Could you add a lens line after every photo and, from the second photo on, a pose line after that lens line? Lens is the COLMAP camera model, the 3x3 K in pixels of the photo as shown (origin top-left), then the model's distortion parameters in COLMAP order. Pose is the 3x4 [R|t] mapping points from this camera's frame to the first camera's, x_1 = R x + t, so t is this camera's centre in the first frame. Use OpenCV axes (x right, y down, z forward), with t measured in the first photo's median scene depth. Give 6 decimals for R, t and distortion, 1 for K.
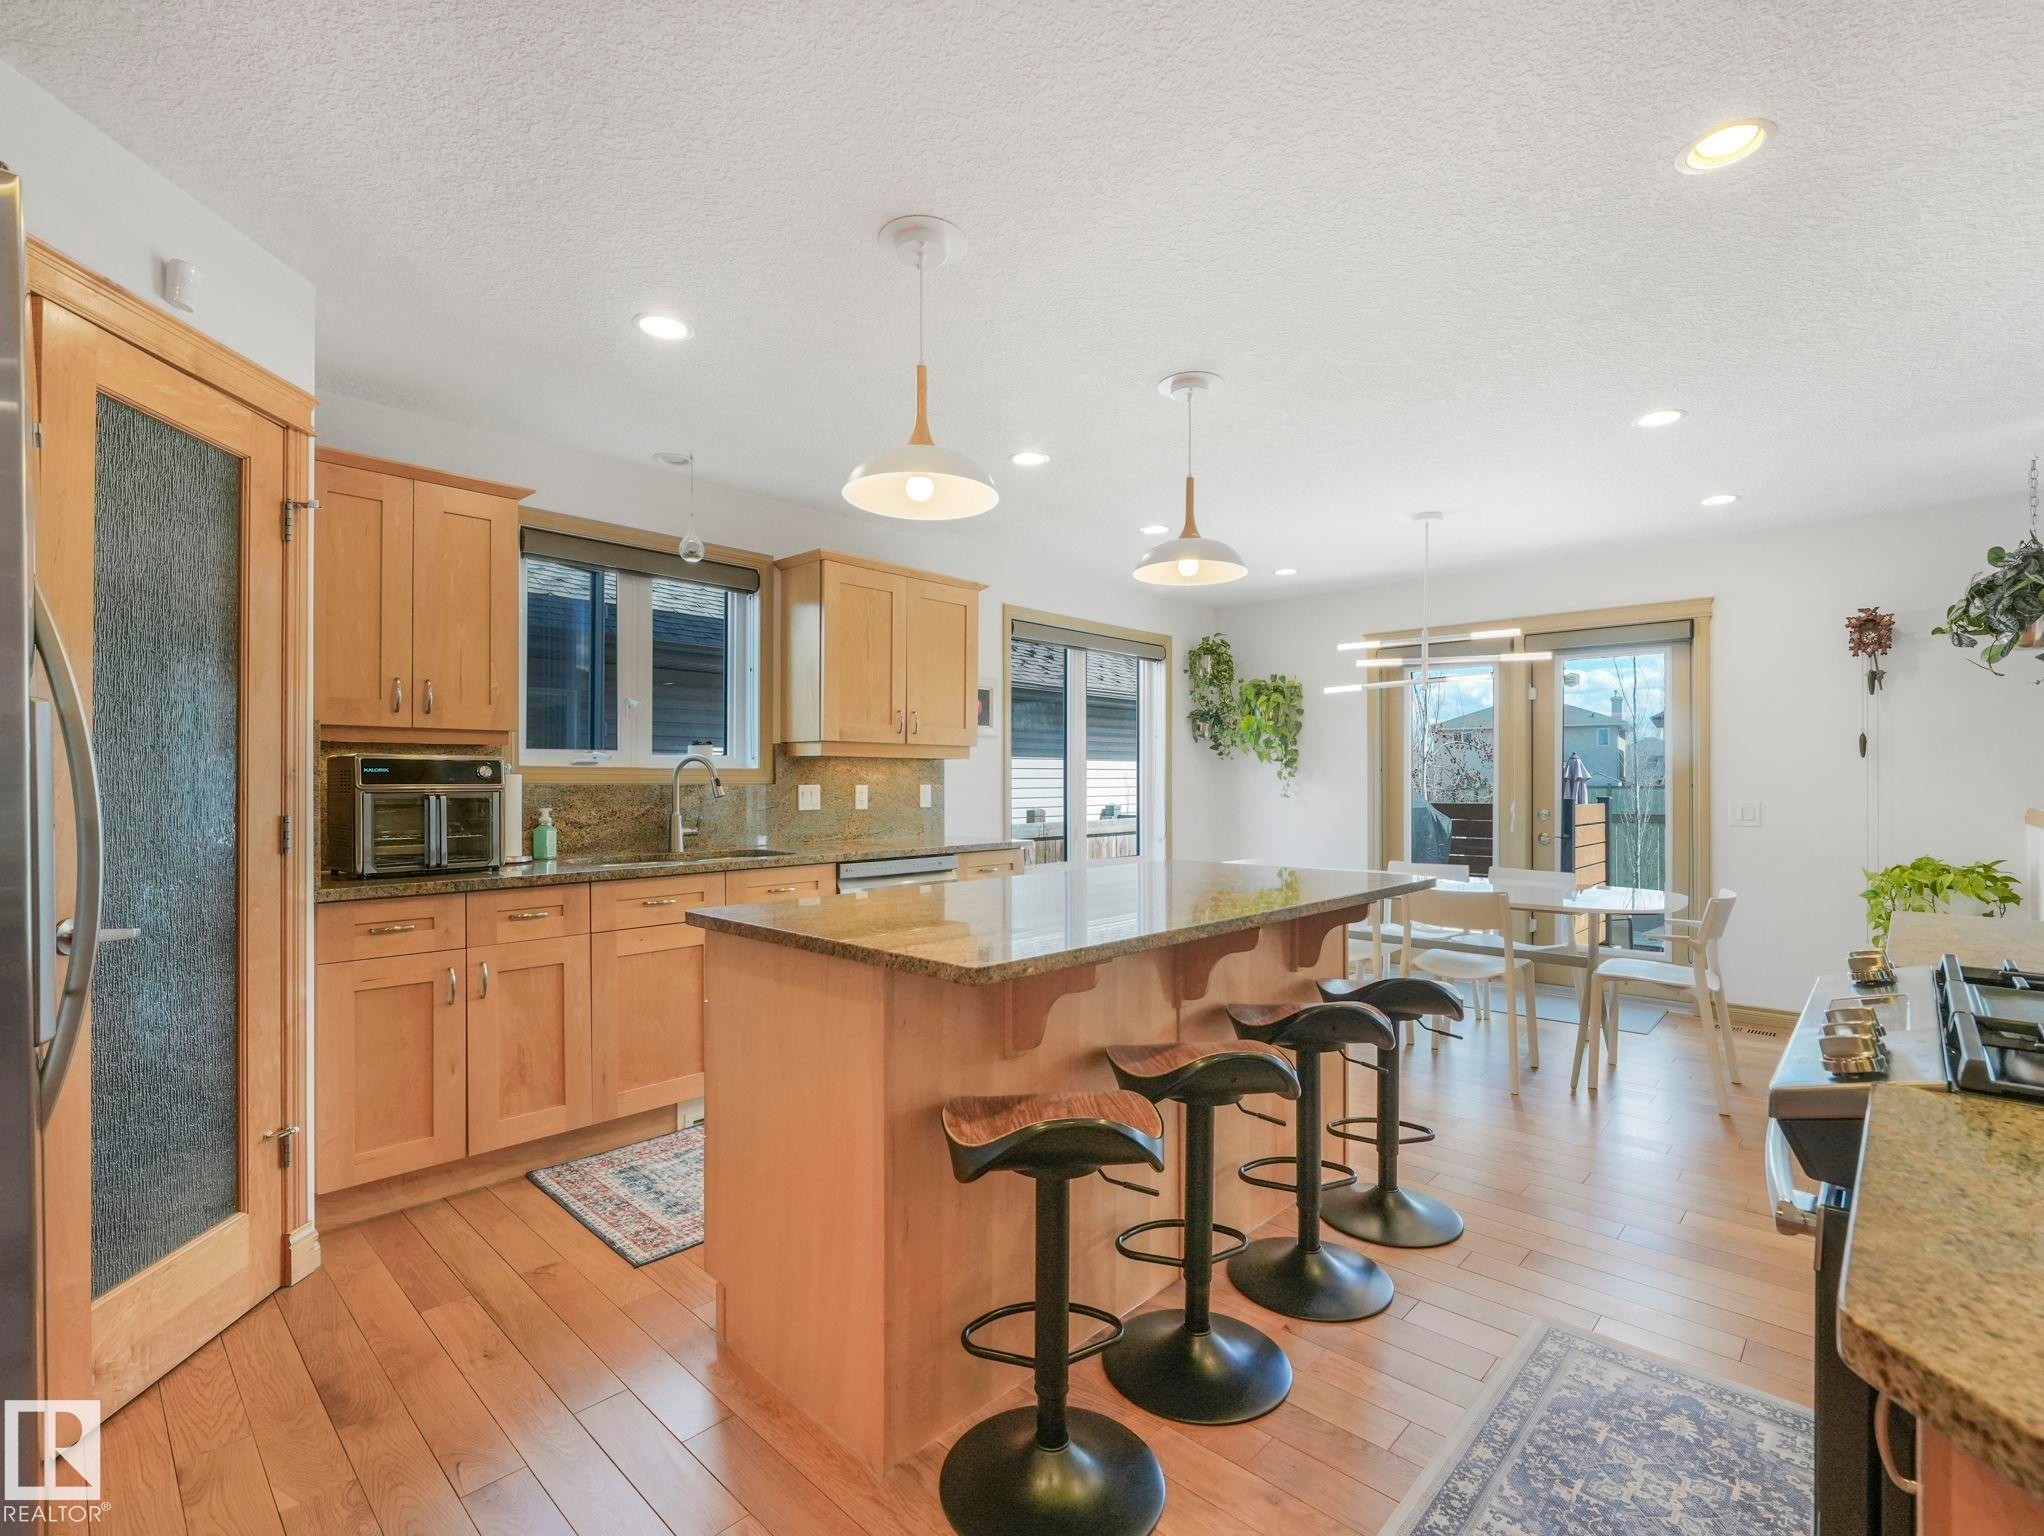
lens RADIAL K [[936.6, 0, 1025.5], [0, 936.6, 774.5], [0, 0, 1]] dist [-0.006175, 0.000151]
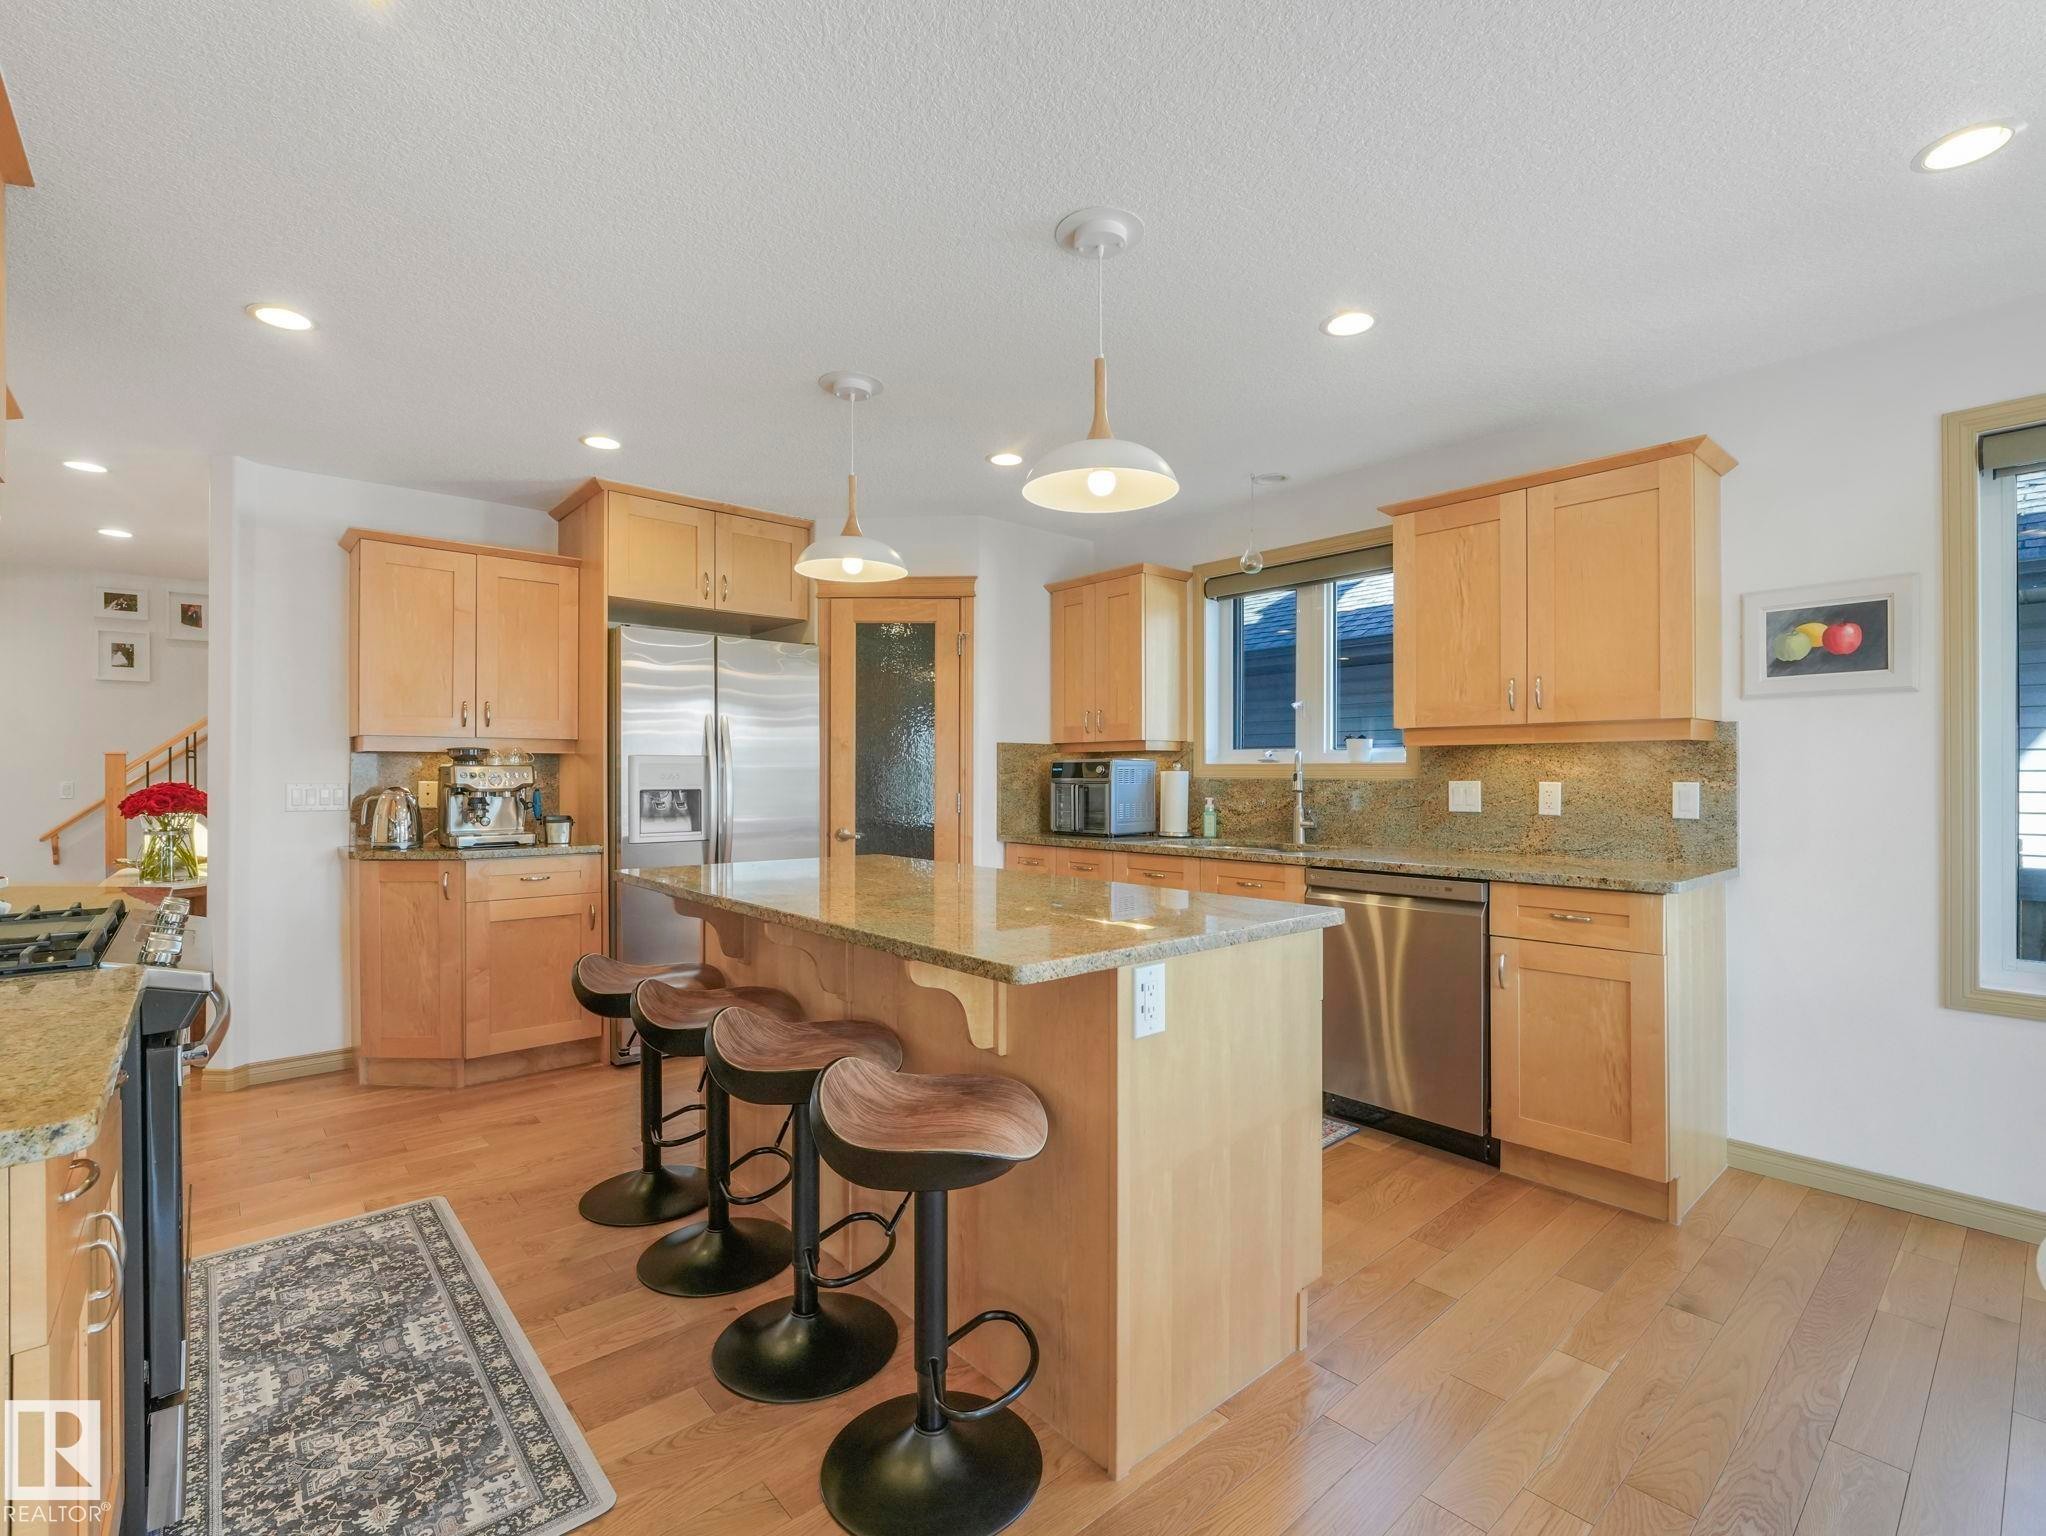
lens RADIAL K [[937.5, 0, 1026.5], [0, 937.5, 774.5], [0, 0, 1]] dist [-0.006175, 0.000151]
pose [[-0.091871, 0.000715, -0.995771, 0.737220], [0.008529, 0.999964, -0.000069, 0.002660], [0.995734, -0.008499, -0.091874, 0.820631]]
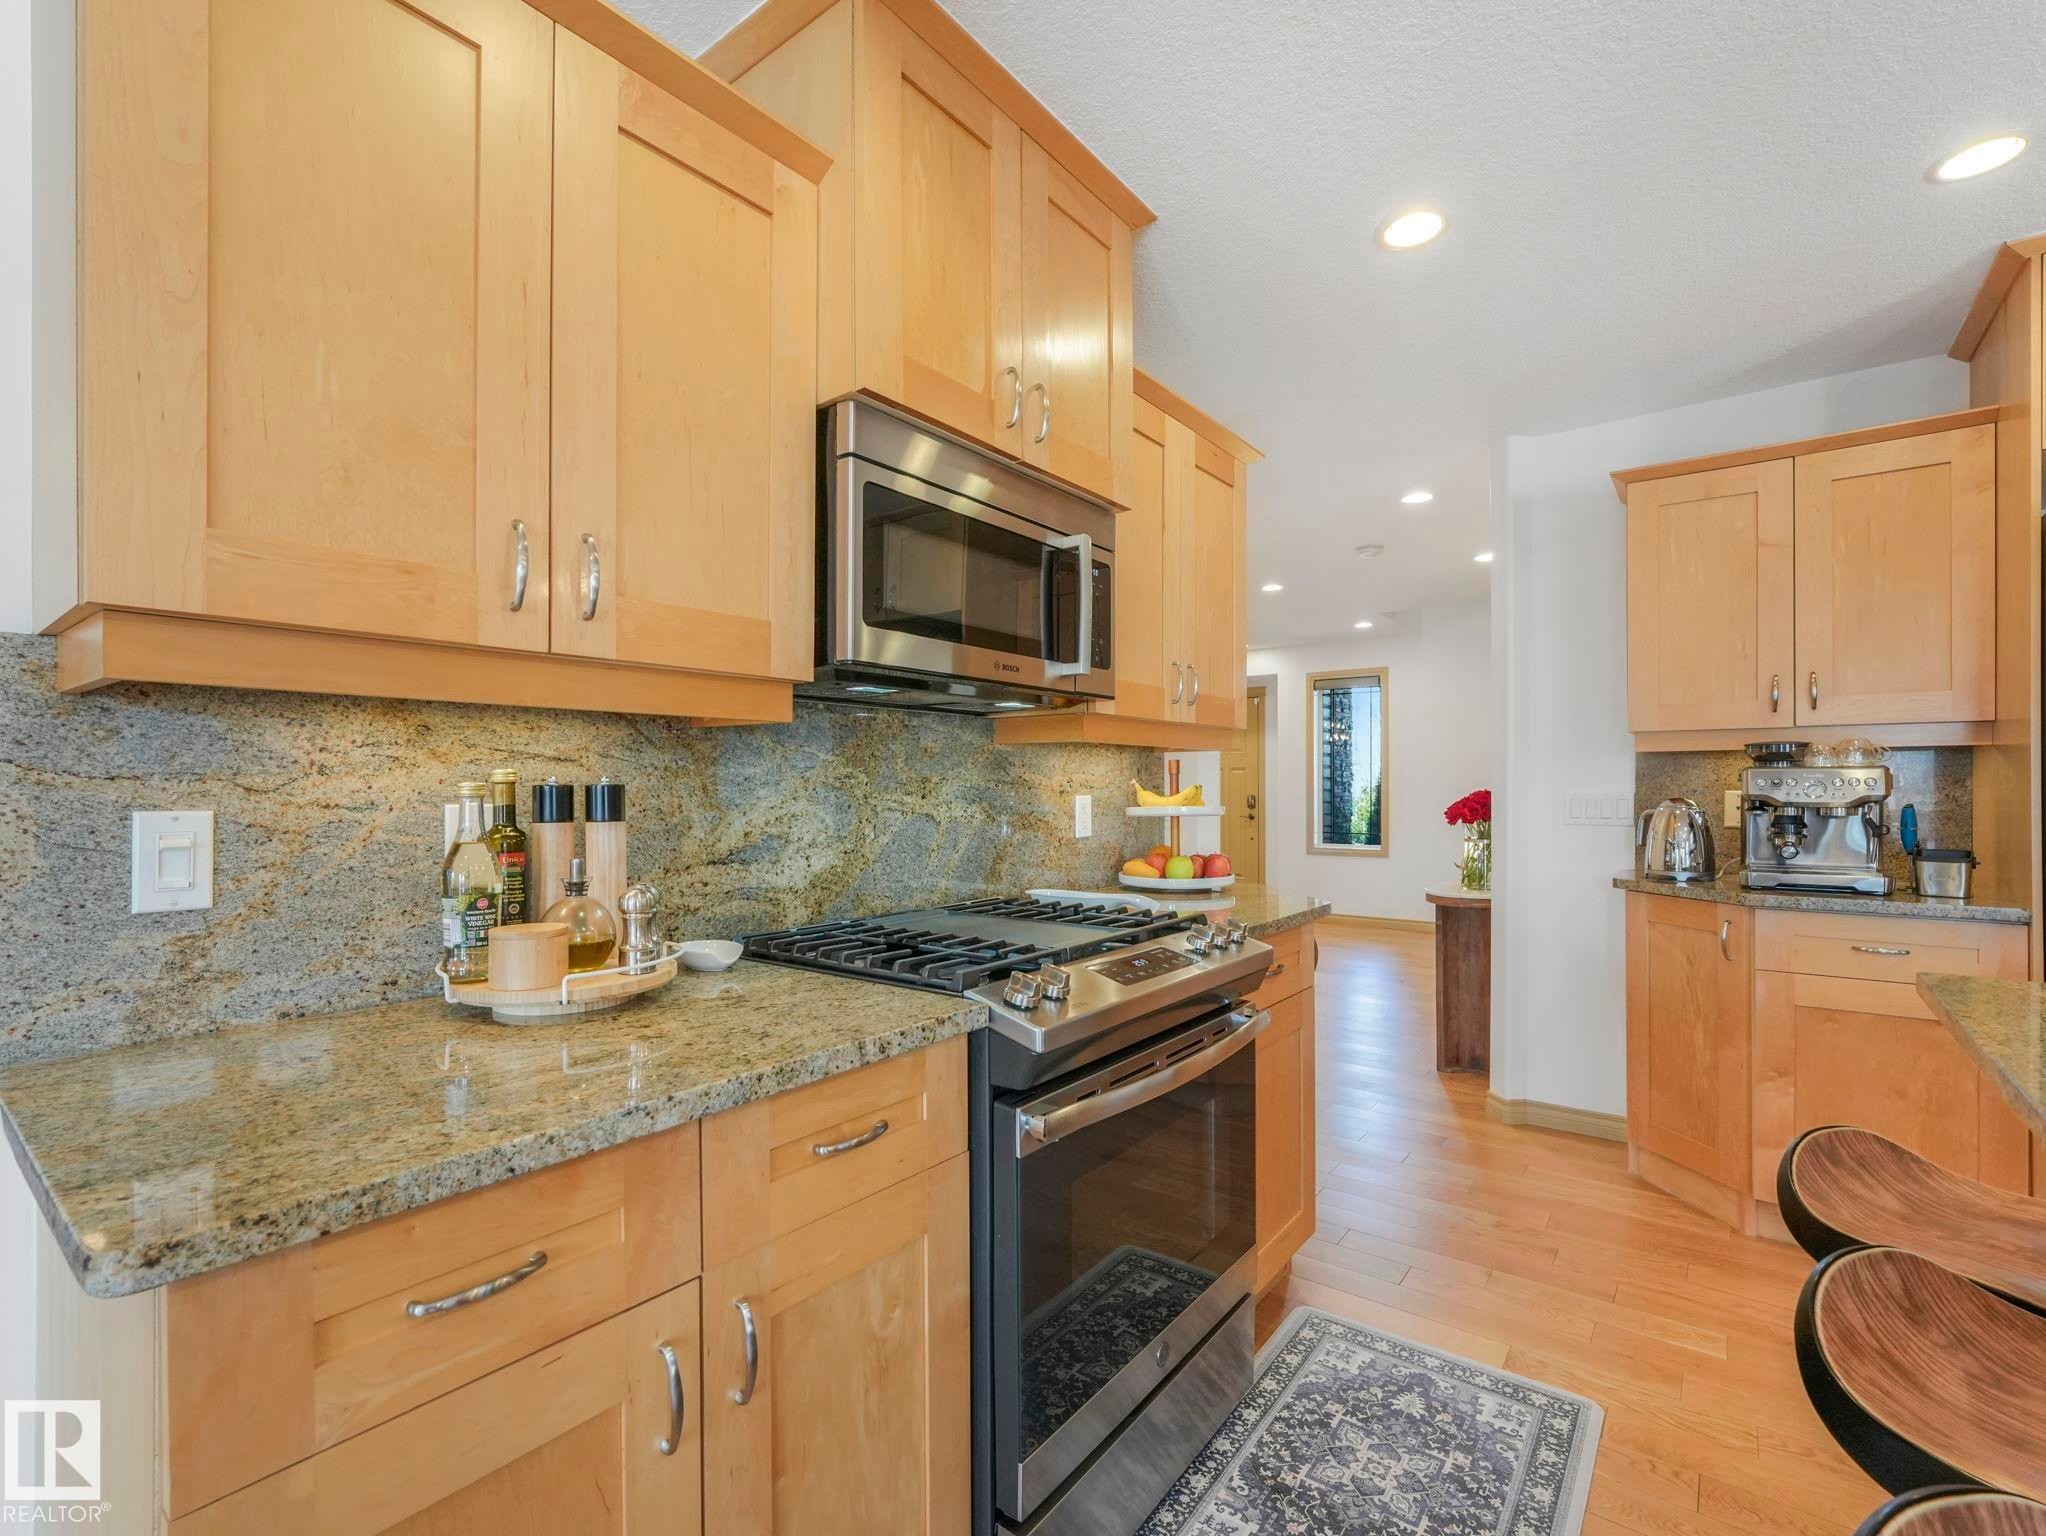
lens RADIAL K [[933.5, 0, 1019.3], [0, 933.5, 788.6], [0, 0, 1]] dist [-0.009907, 0.000031]
pose [[-0.994993, 0.002710, -0.099905, 0.396902], [0.003116, 0.999988, -0.003905, 0.003763], [0.099893, -0.004197, -0.994989, 0.749300]]
